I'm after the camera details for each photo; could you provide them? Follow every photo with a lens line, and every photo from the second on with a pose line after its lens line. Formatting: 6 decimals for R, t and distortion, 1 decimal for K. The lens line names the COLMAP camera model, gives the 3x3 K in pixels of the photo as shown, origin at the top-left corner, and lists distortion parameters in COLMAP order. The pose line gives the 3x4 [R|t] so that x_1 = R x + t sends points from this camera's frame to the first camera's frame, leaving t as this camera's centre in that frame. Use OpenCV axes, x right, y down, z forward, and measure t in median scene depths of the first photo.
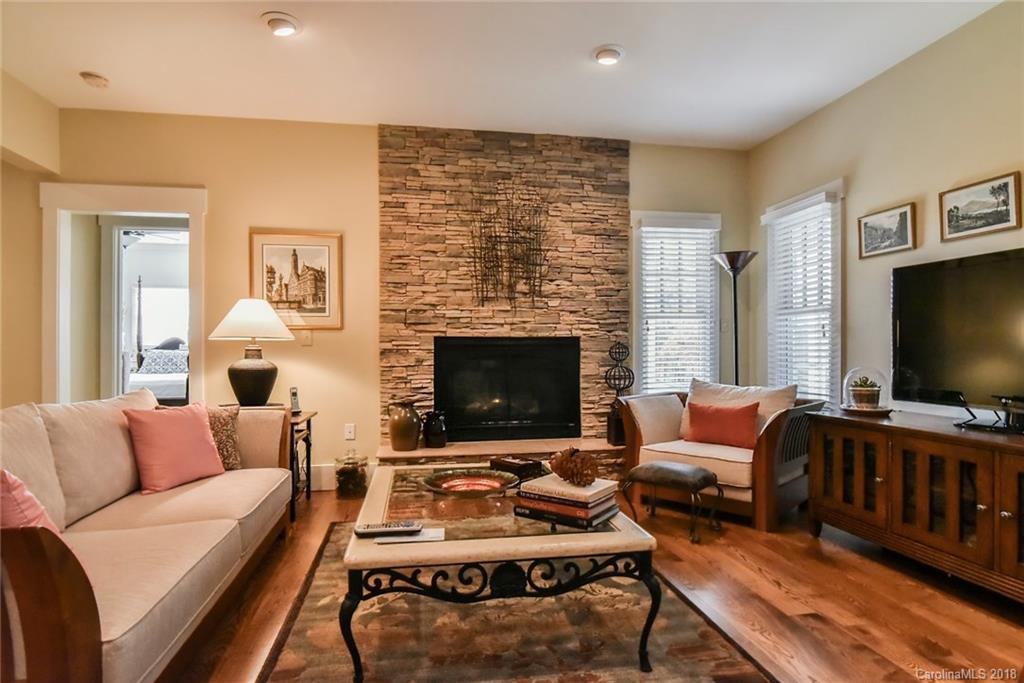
lens RADIAL K [[551.2, 0, 510.2], [0, 551.2, 348.9], [0, 0, 1]] dist [-0.010230, 0.000012]
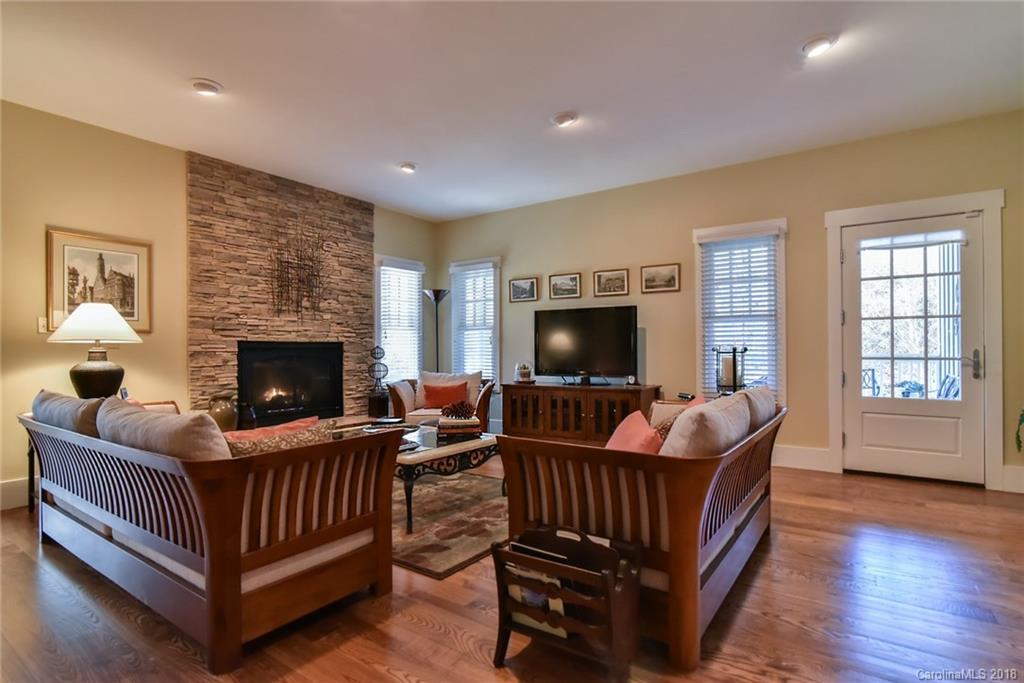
lens RADIAL K [[522.0, 0, 514.2], [0, 522.0, 350.7], [0, 0, 1]] dist [-0.013220, -0.000381]
pose [[0.696707, -0.001789, 0.717353, -0.529667], [0.004078, 0.999991, -0.001467, 0.002977], [-0.717344, 0.003948, 0.696708, -0.207678]]
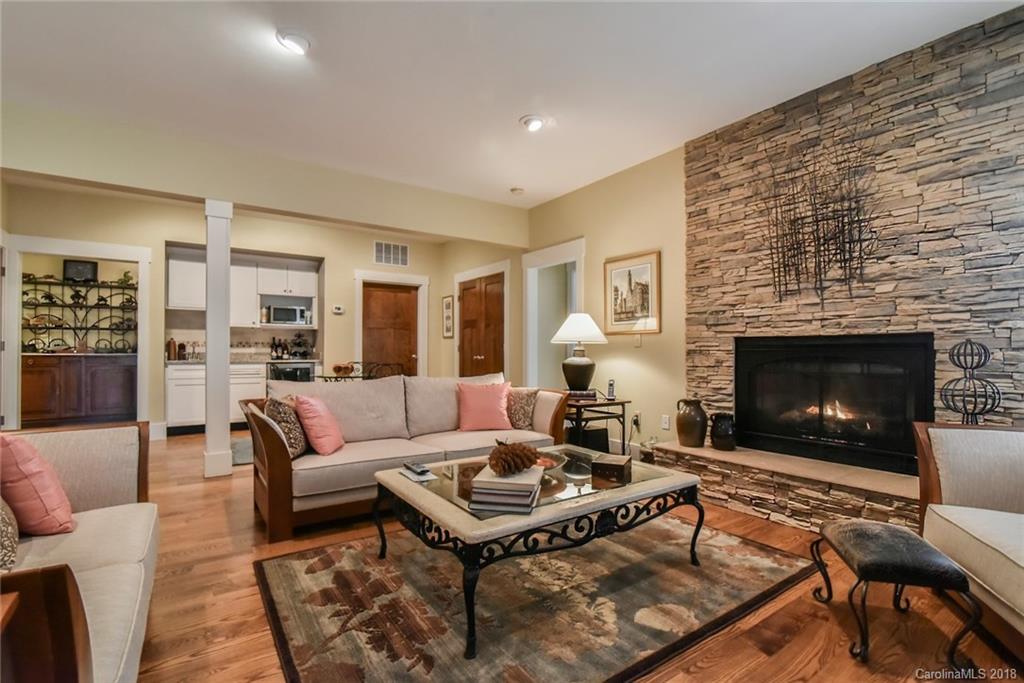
lens RADIAL K [[472.8, 0, 511.9], [0, 472.8, 351.4], [0, 0, 1]] dist [-0.015548, -0.000116]
pose [[0.423998, 0.003737, -0.905656, 0.454657], [-0.003378, 0.999991, 0.002545, 0.002128], [0.905657, 0.001980, 0.424006, 0.293755]]
